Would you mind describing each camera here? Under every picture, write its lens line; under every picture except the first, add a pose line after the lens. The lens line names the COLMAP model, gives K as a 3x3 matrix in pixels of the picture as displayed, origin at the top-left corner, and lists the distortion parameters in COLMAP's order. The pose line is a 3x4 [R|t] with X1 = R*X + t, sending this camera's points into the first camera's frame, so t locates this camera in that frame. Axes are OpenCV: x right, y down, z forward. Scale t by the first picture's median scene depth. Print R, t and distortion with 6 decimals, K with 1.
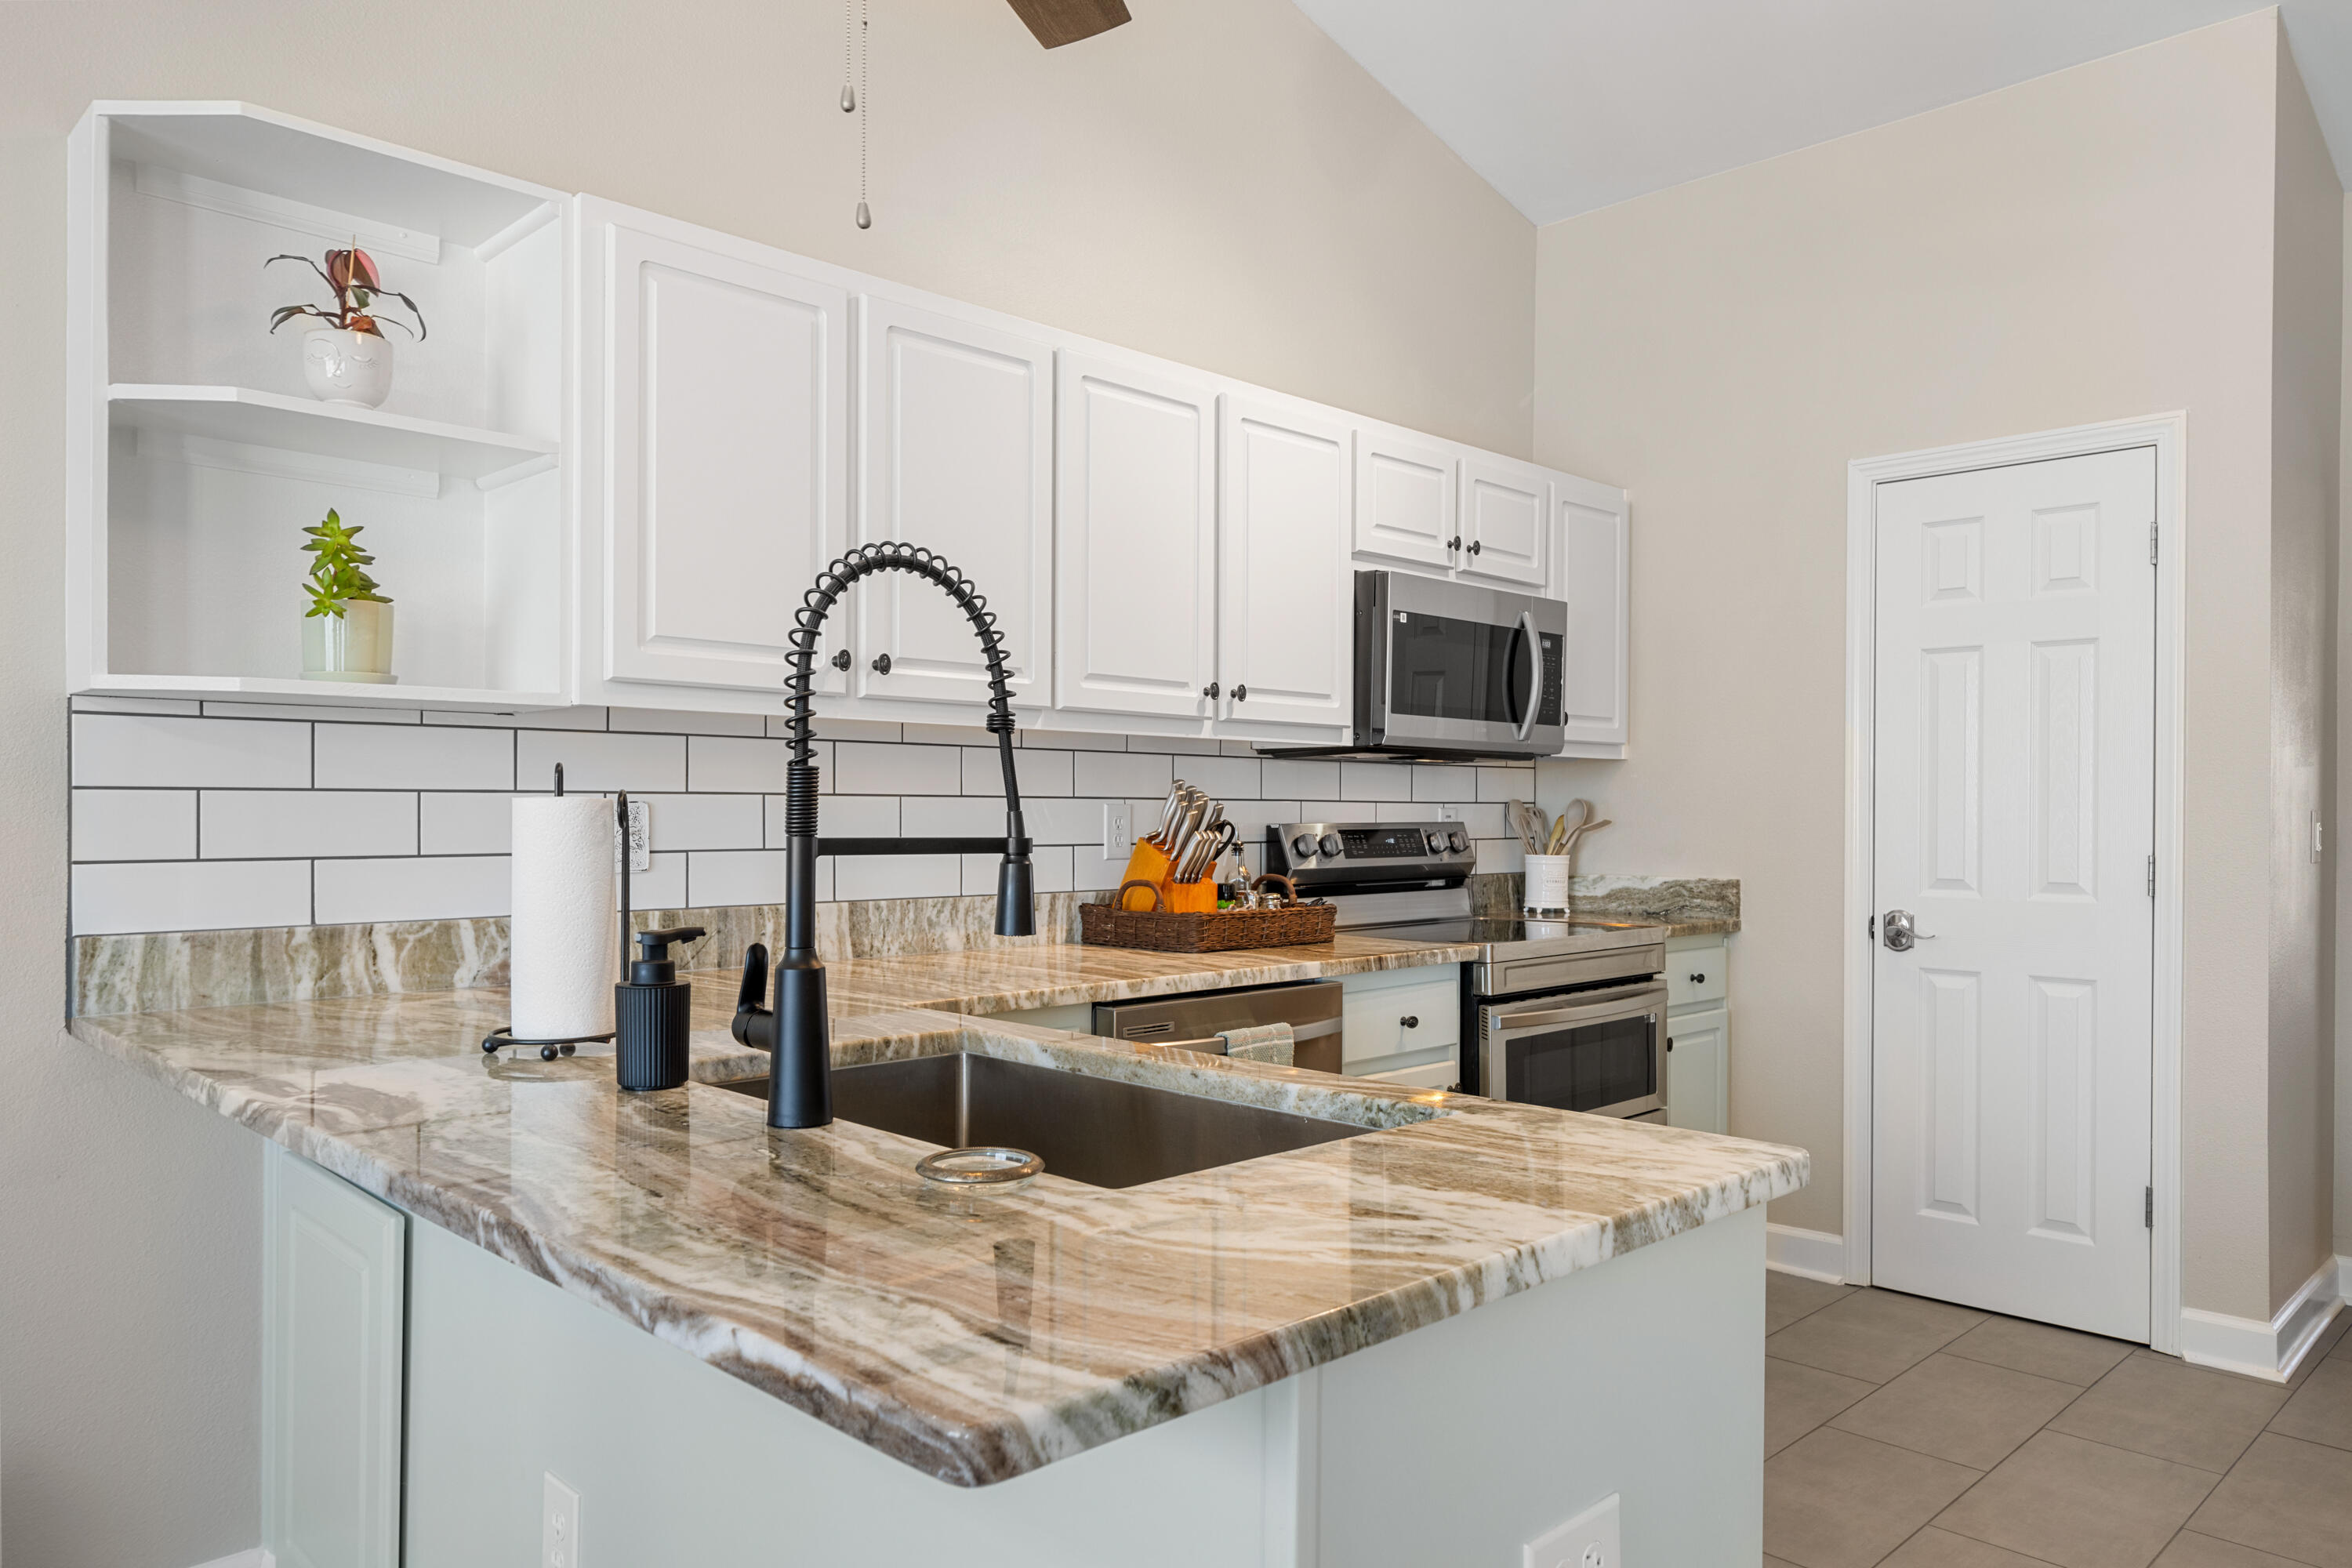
lens RADIAL K [[1589.9, 0, 1175.5], [0, 1589.9, 811.5], [0, 0, 1]] dist [0.004179, -0.000265]
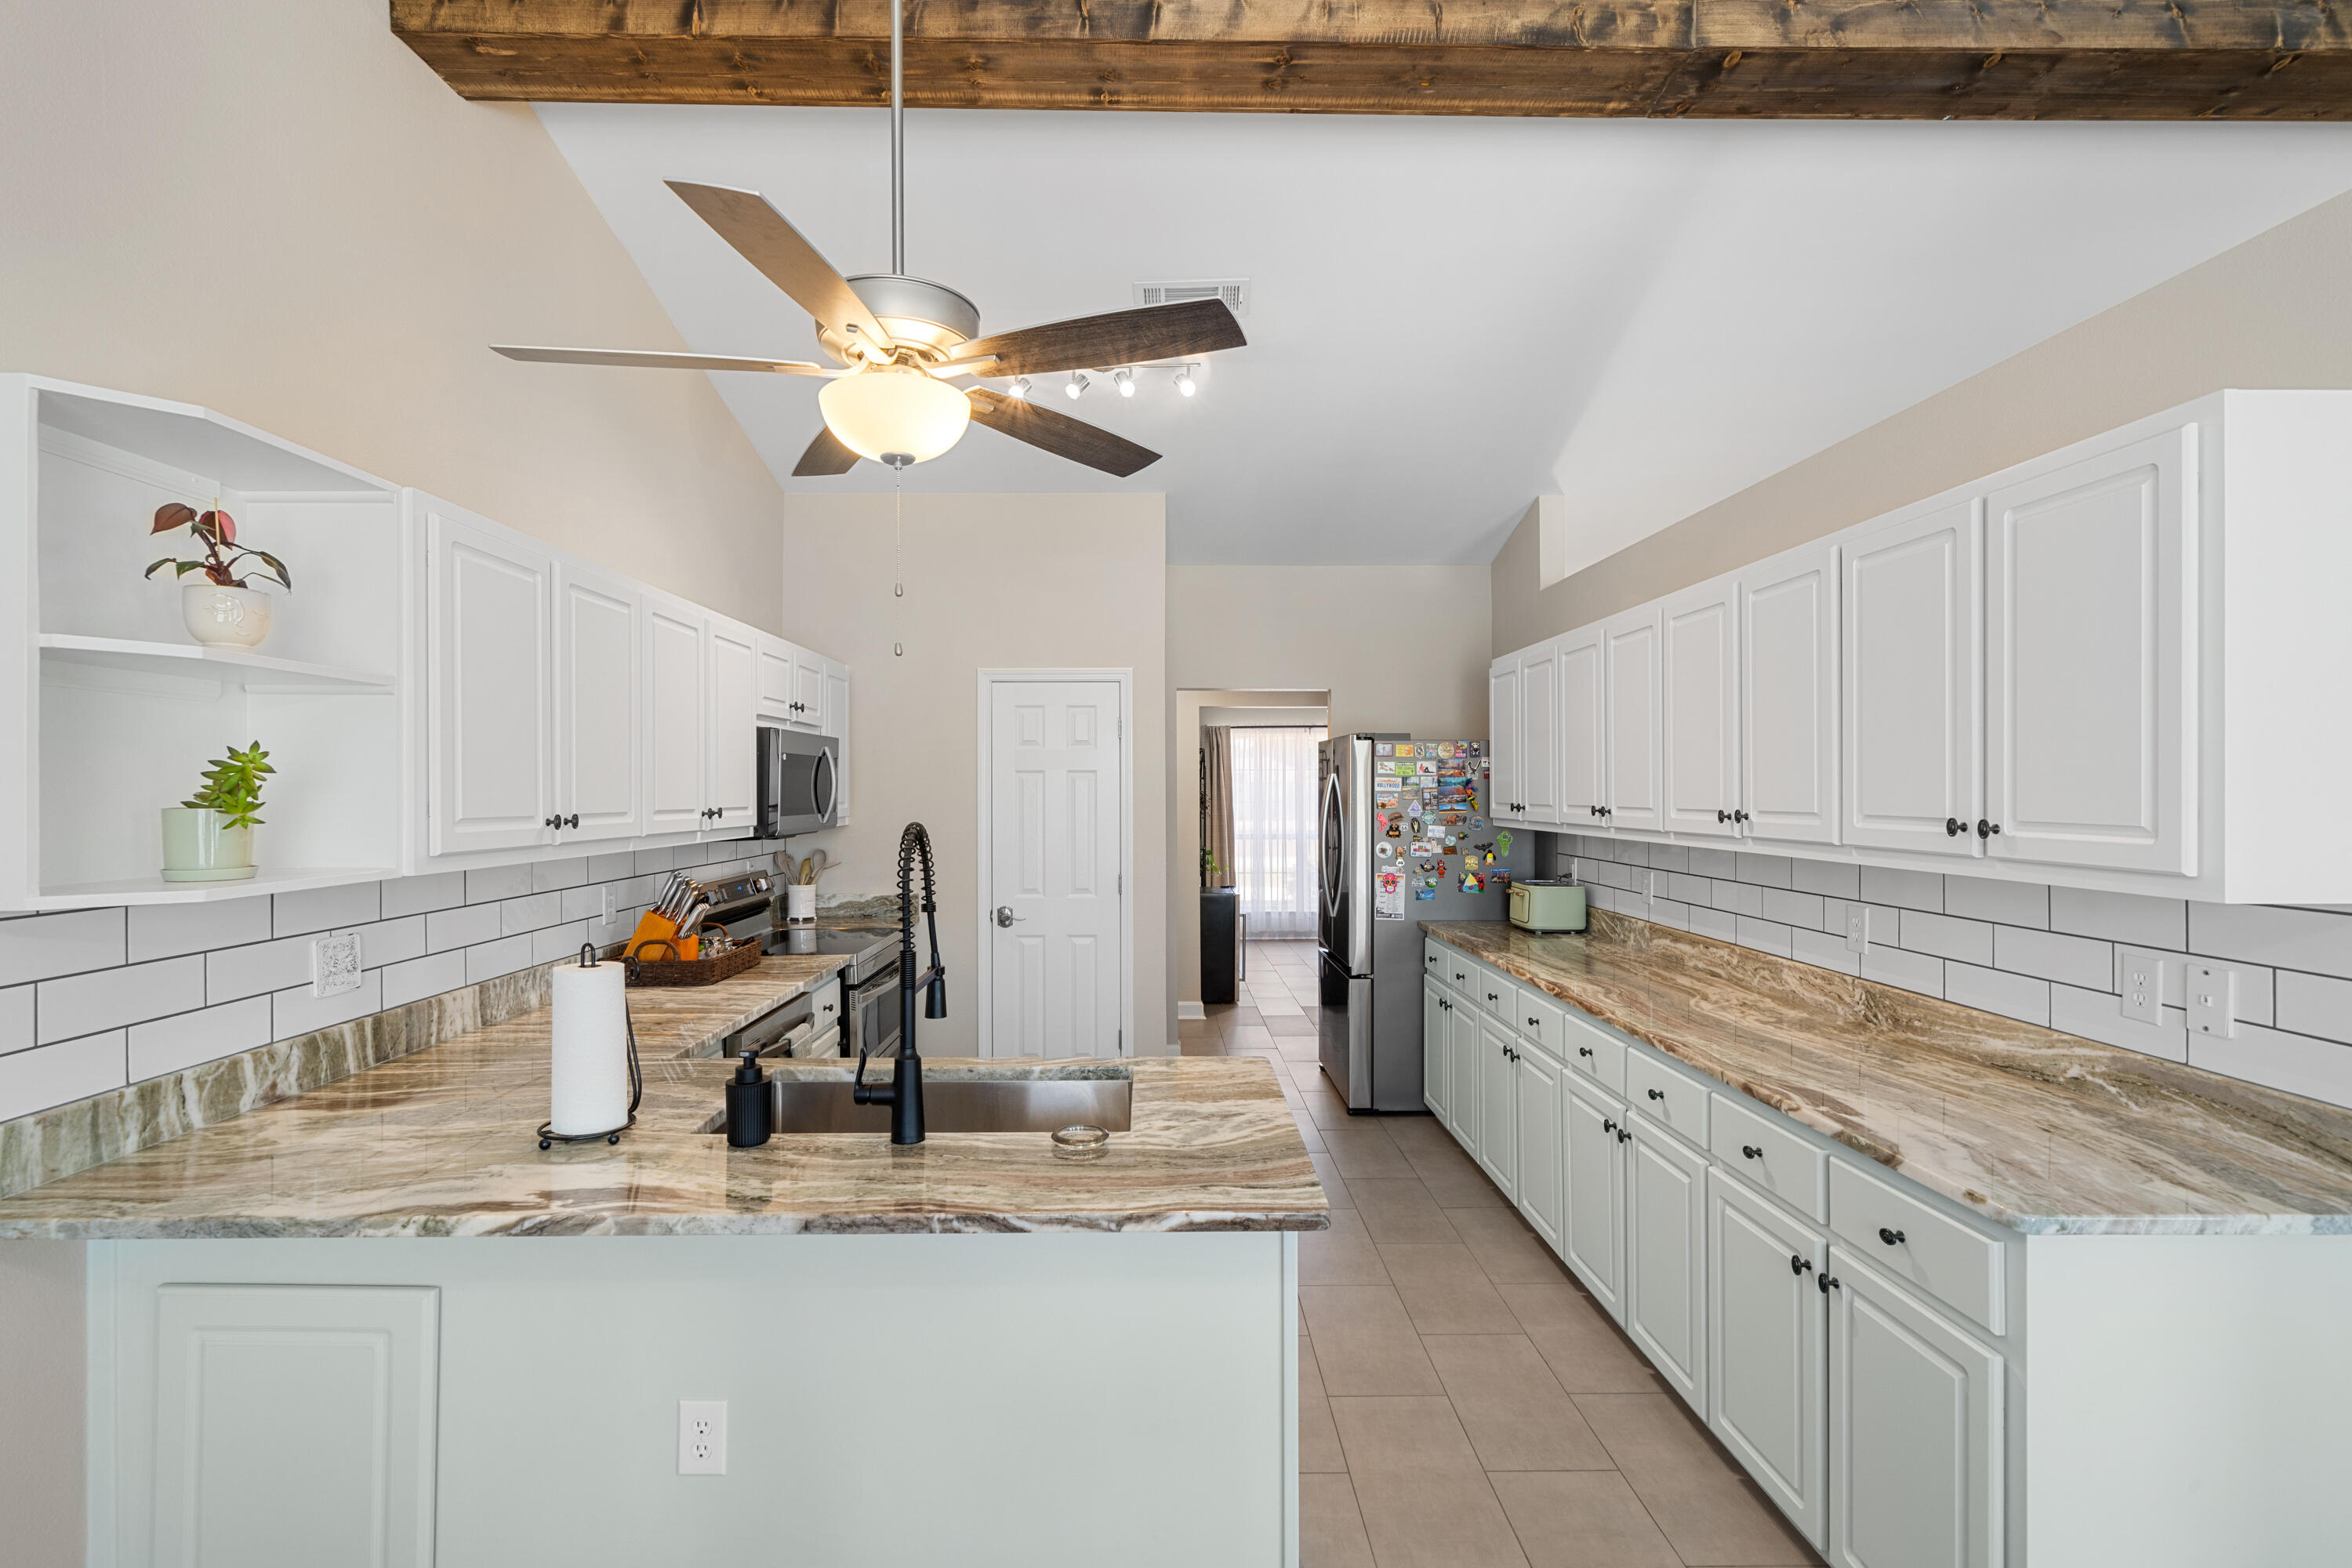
lens RADIAL K [[1083.3, 0, 1176.0], [0, 1083.3, 784.0], [0, 0, 1]] dist [0.000503, 0.000048]
pose [[0.684778, -0.002442, 0.728747, -0.584796], [0.003573, 0.999994, -0.000007, -0.138508], [-0.728743, 0.002608, 0.684783, -0.072318]]
